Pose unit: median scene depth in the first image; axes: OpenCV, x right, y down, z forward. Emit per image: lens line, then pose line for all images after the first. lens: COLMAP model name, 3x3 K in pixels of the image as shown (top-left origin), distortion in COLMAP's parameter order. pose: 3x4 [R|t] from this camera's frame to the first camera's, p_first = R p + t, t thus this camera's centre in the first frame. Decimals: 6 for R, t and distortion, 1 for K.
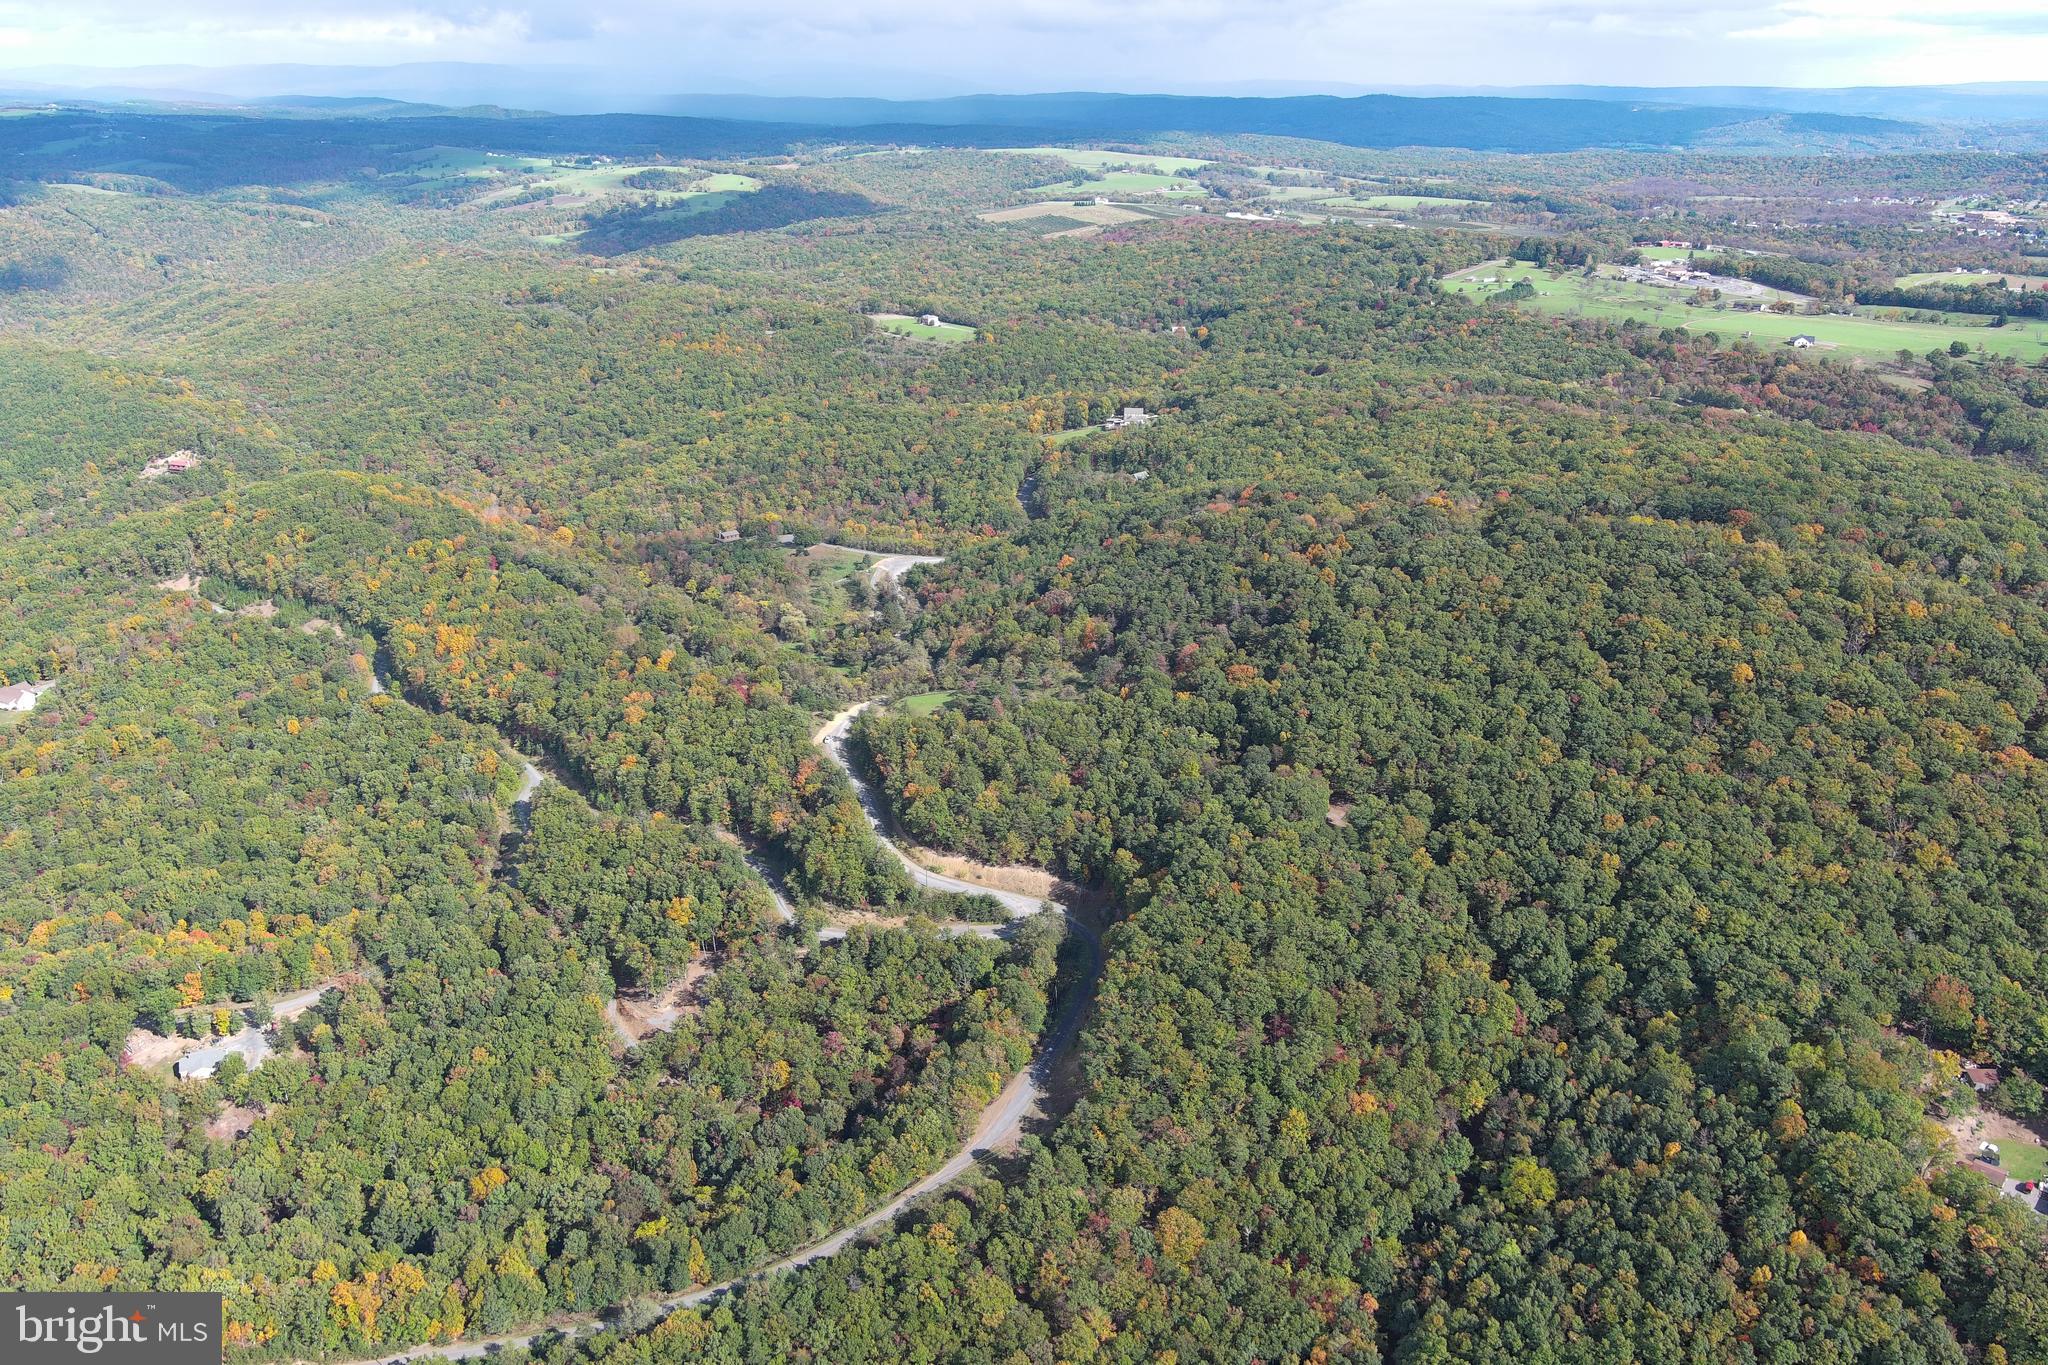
lens RADIAL K [[1585.9, 0, 1019.3], [0, 1585.9, 685.4], [0, 0, 1]] dist [0.025476, -0.025652]
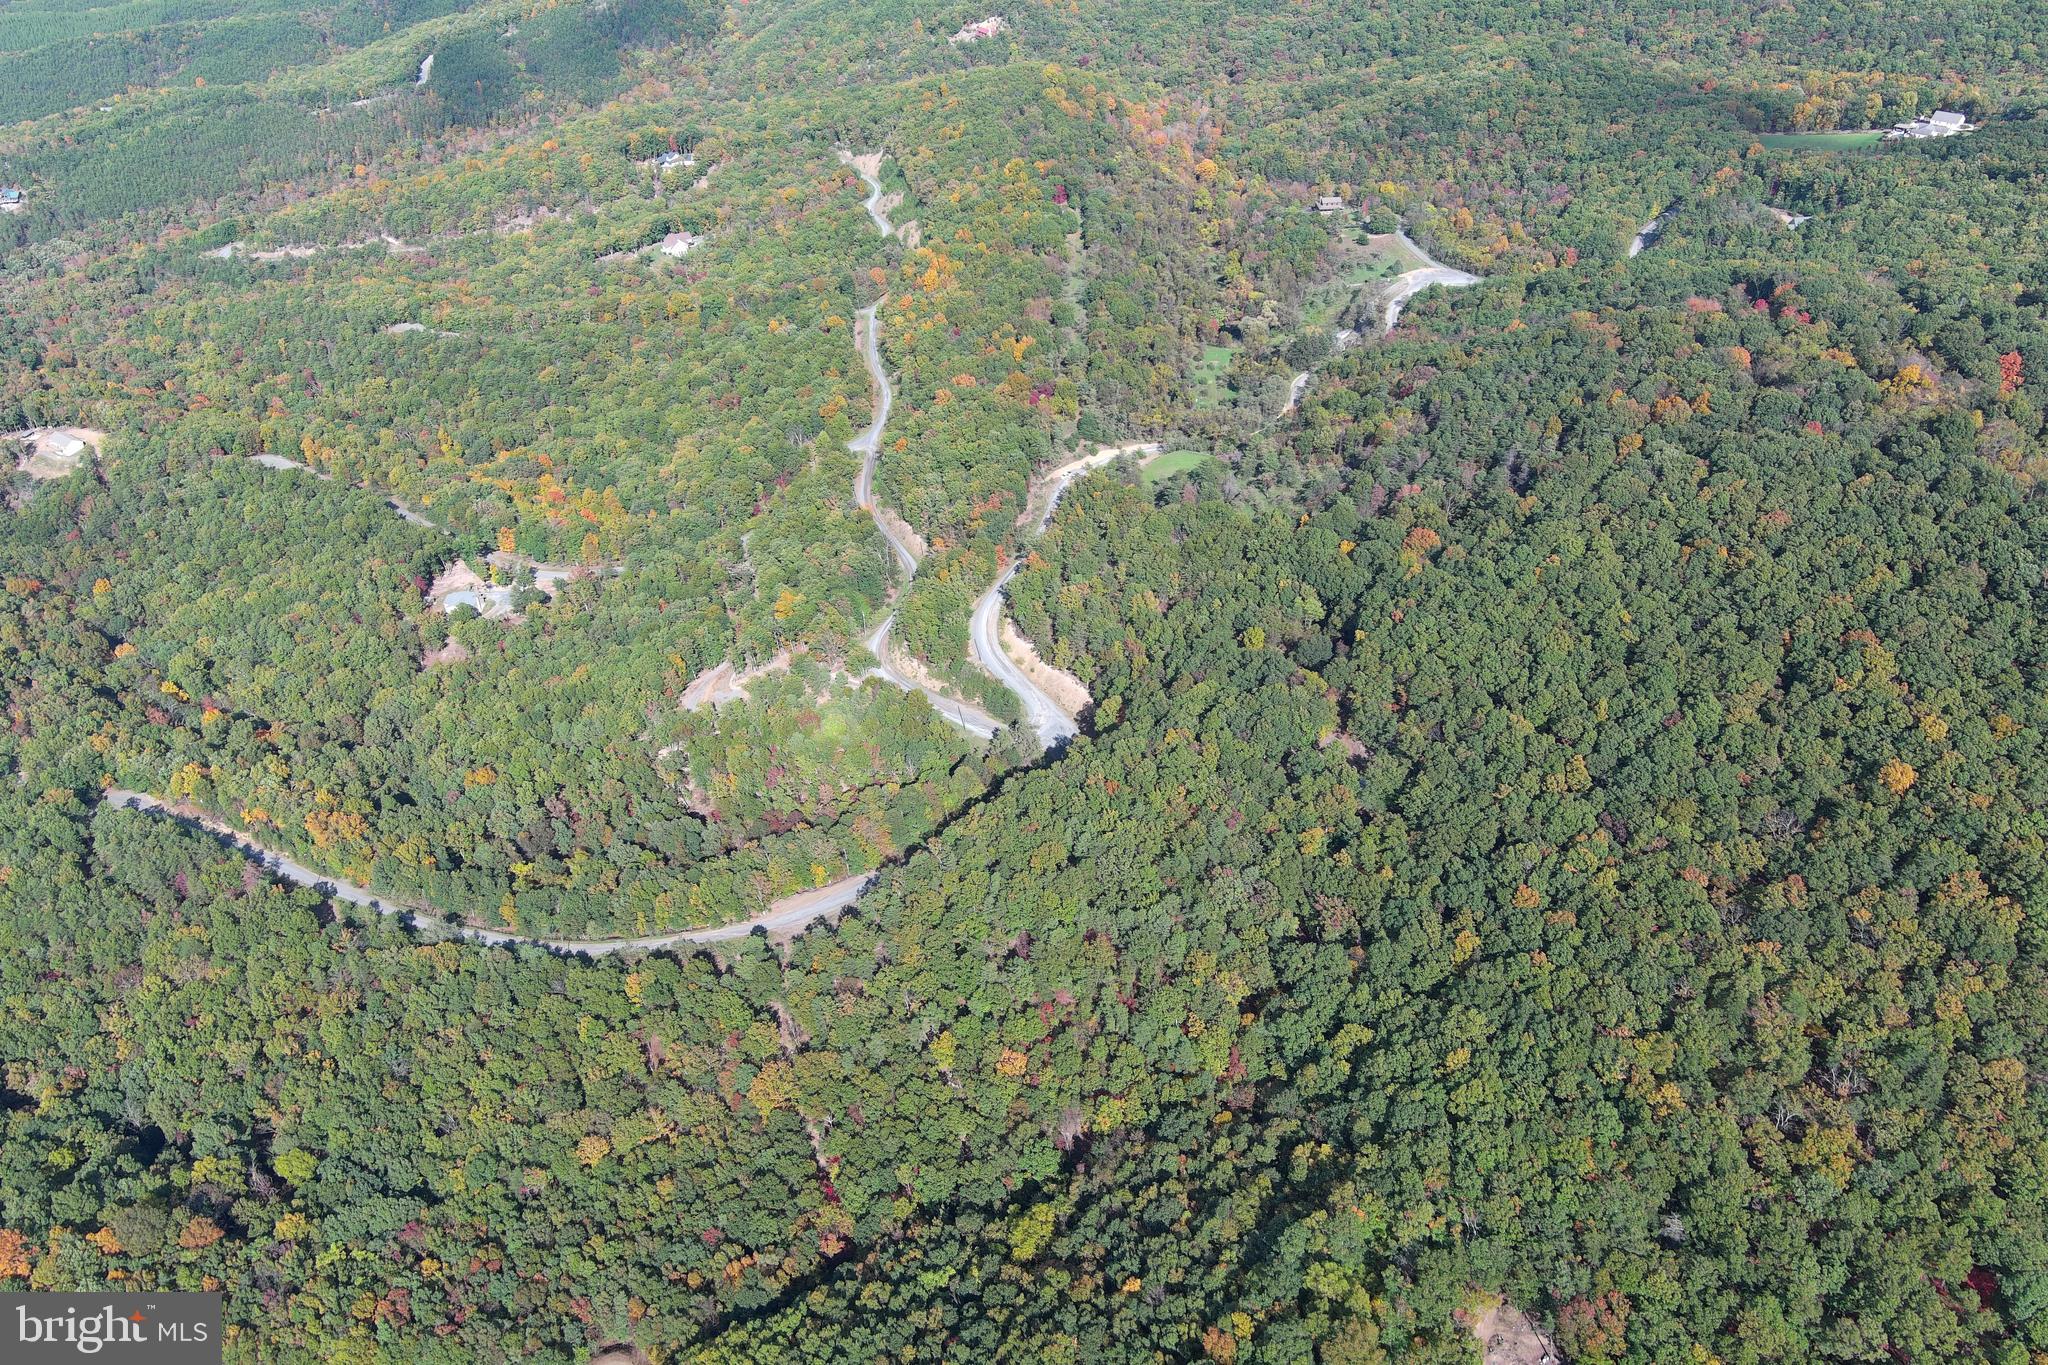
lens RADIAL K [[1585.9, 0, 1022.9], [0, 1585.9, 685.8], [0, 0, 1]] dist [0.025476, -0.025652]
pose [[0.778937, 0.343027, -0.524966, 0.433821], [-0.194509, 0.928002, 0.317771, -0.157652], [0.596174, -0.145413, 0.789577, 0.220473]]
